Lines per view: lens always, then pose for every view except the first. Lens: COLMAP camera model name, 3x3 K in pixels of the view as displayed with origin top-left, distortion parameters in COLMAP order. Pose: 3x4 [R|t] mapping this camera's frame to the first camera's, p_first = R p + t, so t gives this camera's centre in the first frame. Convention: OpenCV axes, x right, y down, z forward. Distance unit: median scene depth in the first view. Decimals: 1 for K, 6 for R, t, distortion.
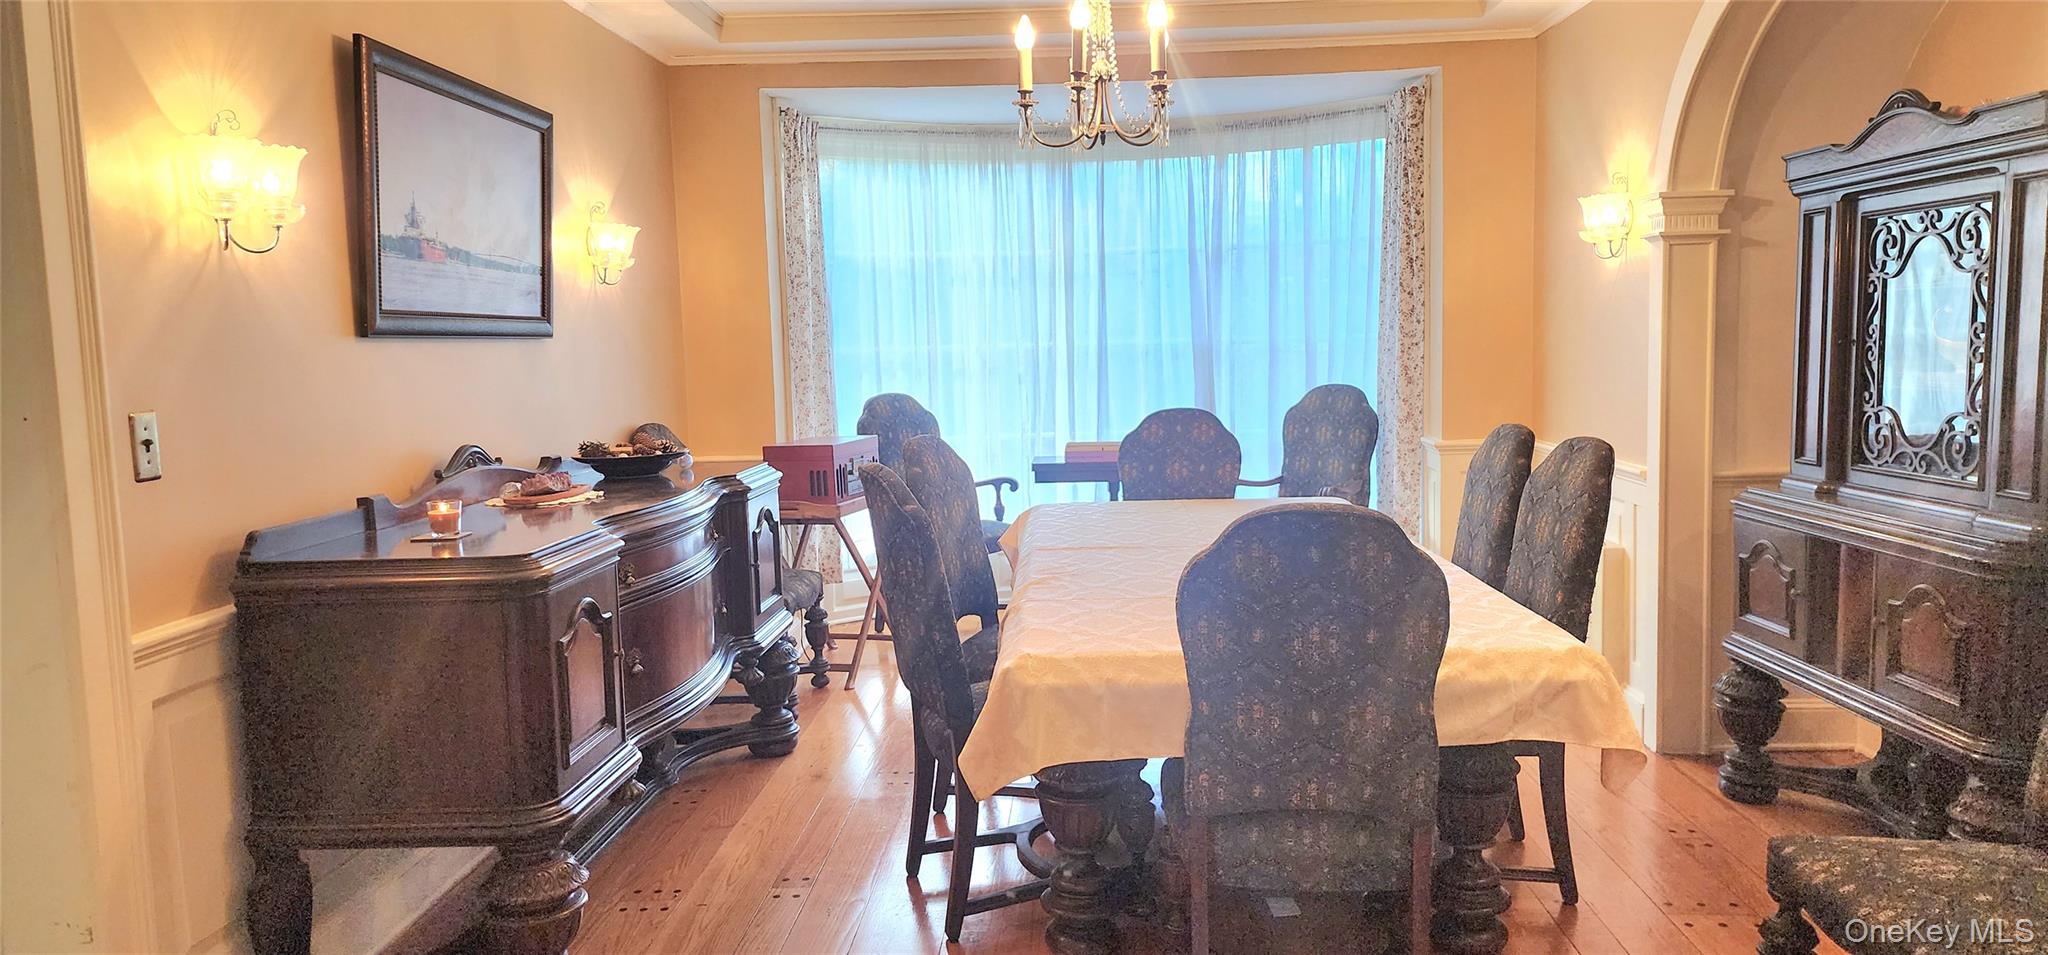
lens RADIAL K [[1353.5, 0, 1012.5], [0, 1353.5, 468.0], [0, 0, 1]] dist [0.082867, -0.076732]
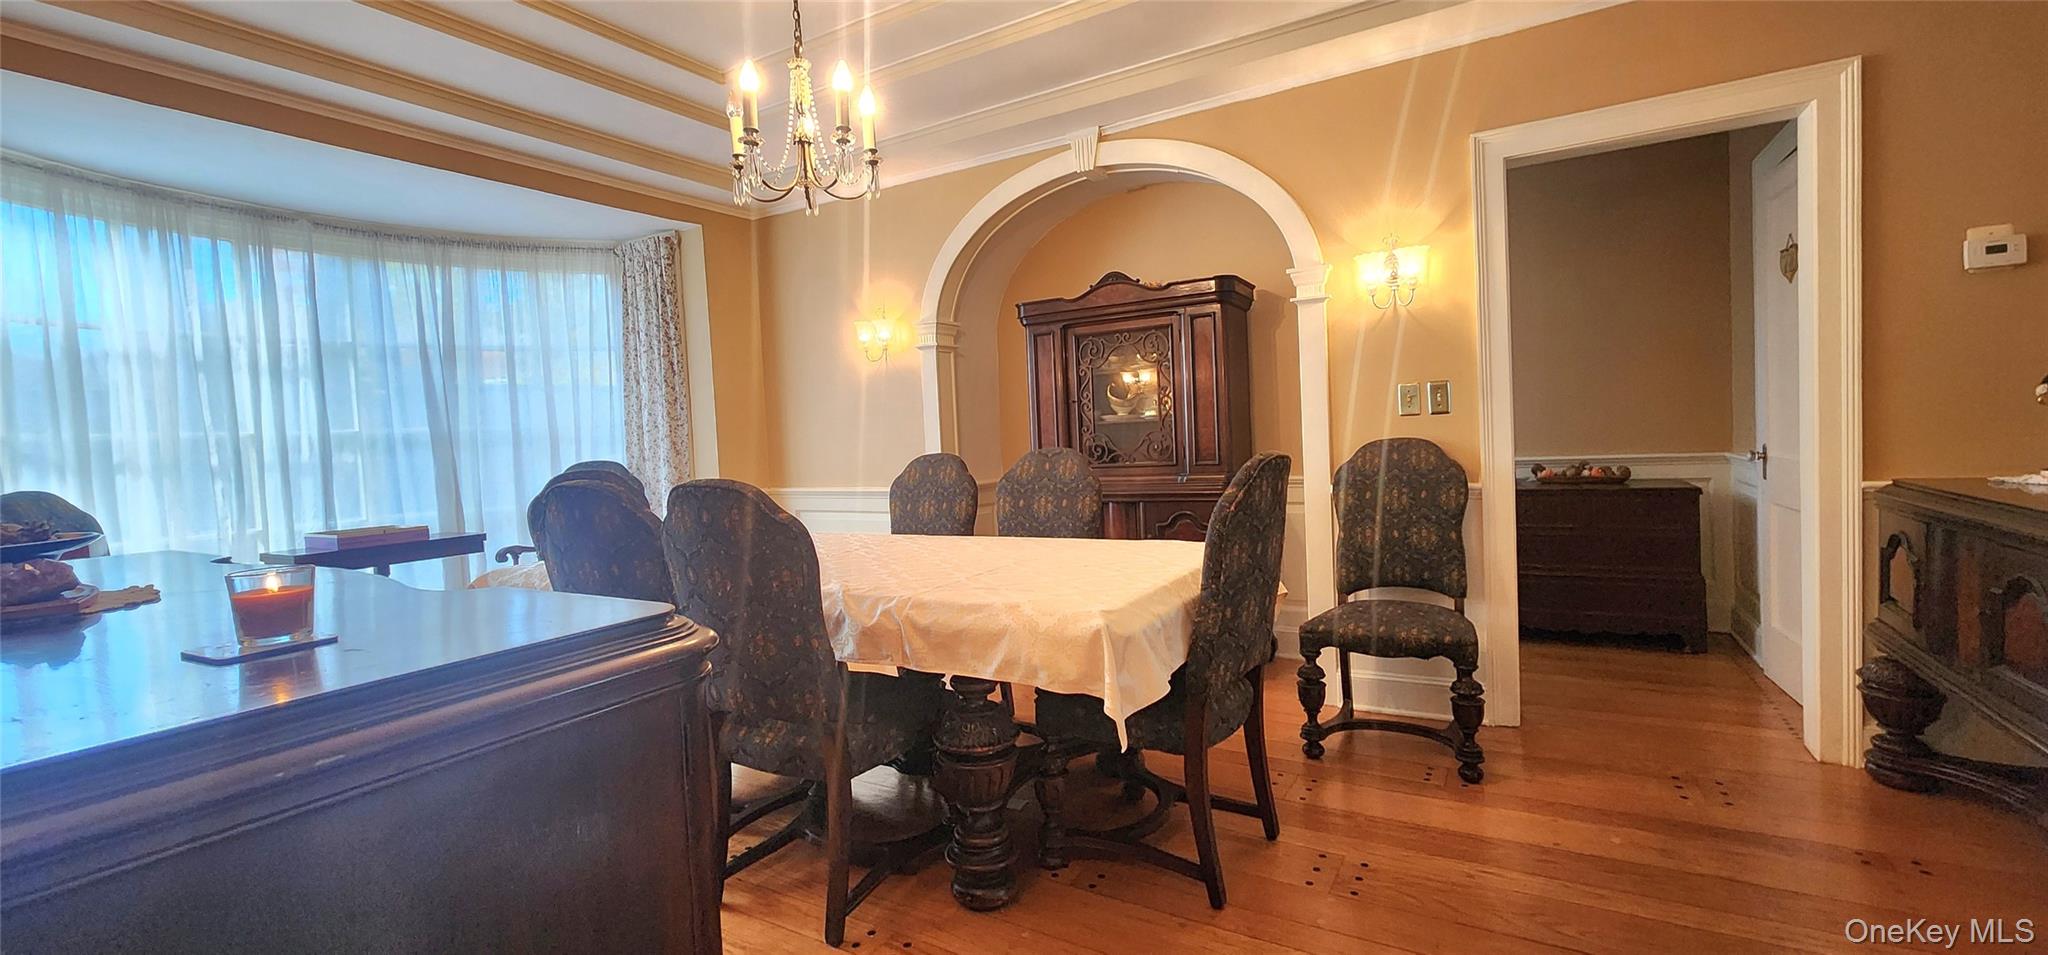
lens RADIAL K [[840.5, 0, 1029.8], [0, 840.5, 467.4], [0, 0, 1]] dist [-0.000995, 0.000128]
pose [[0.473944, -0.032239, 0.879964, -0.434167], [0.119810, 0.992397, -0.028171, 0.023764], [-0.872366, 0.118780, 0.474204, 0.494033]]
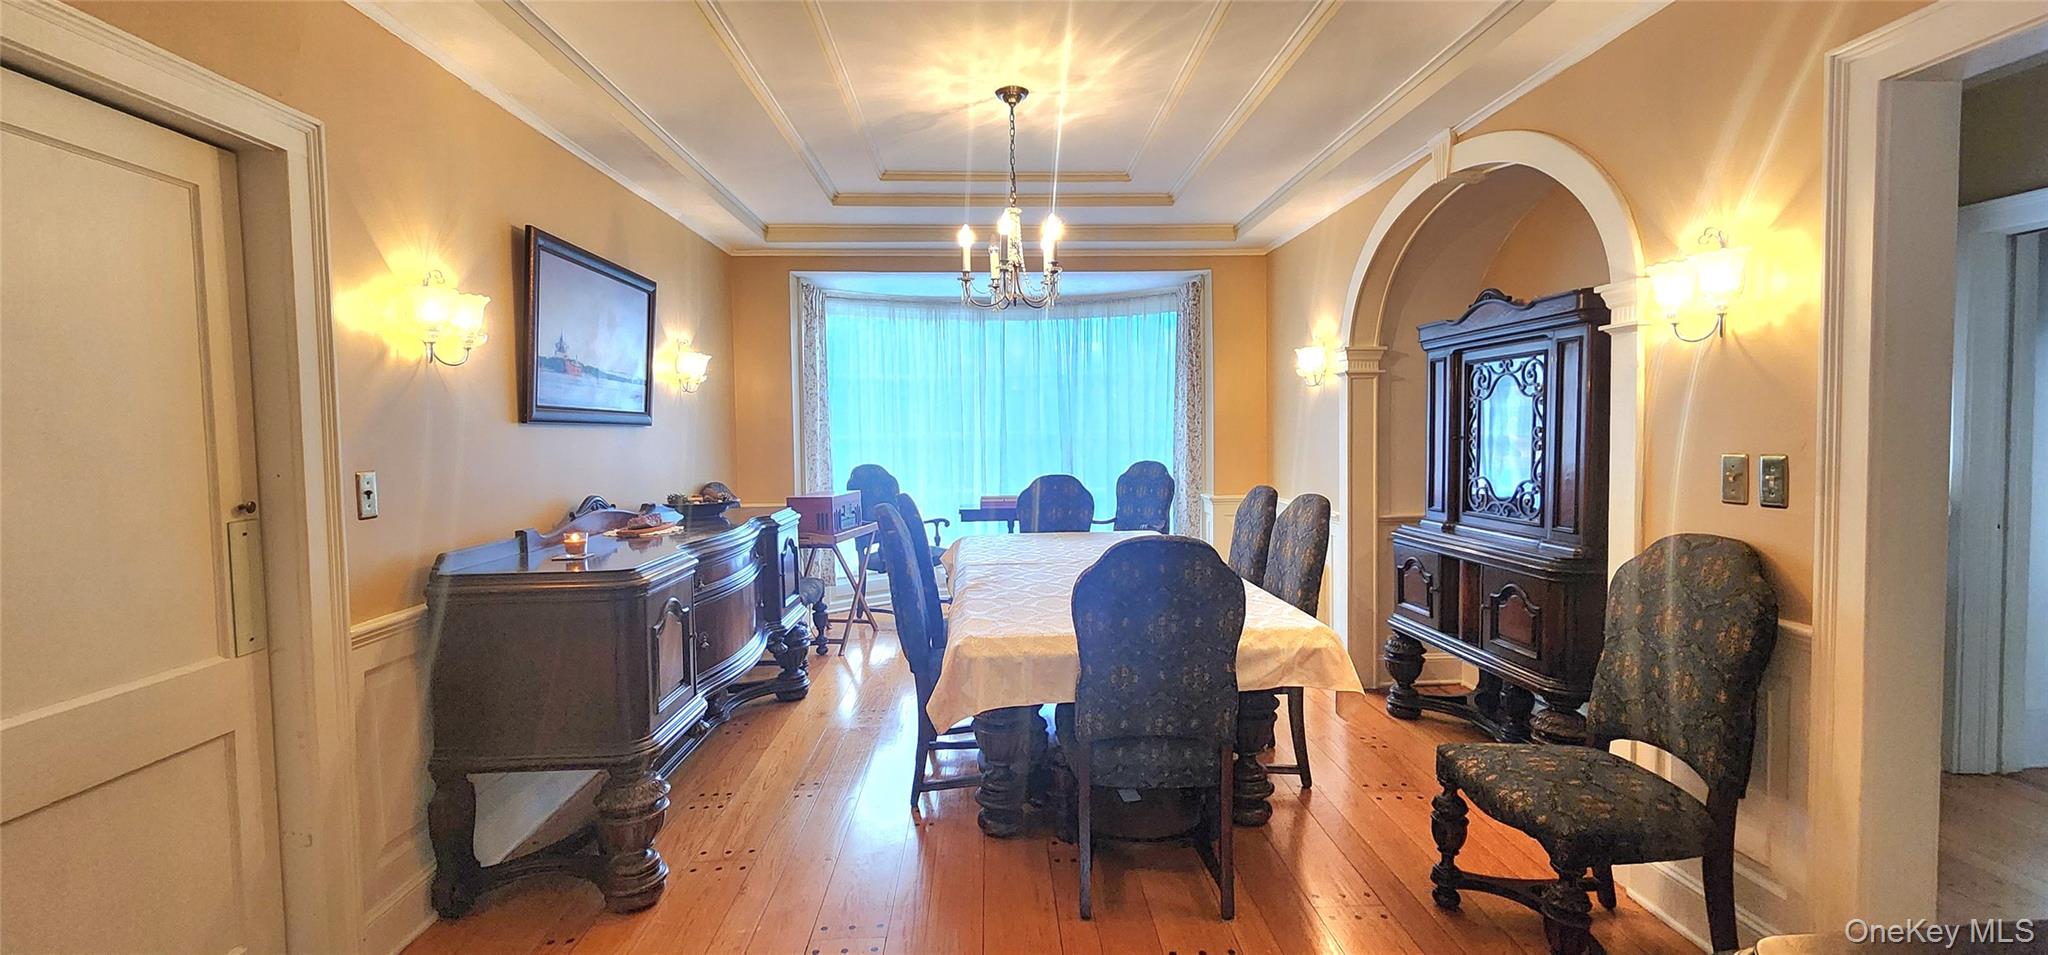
lens RADIAL K [[833.3, 0, 1012.2], [0, 833.3, 467.2], [0, 0, 1]] dist [0.000616, 0.000098]
pose [[0.996004, 0.007834, 0.088961, -0.021052], [-0.003004, 0.998520, -0.054299, 0.000475], [-0.089255, 0.053814, 0.994554, 0.047253]]
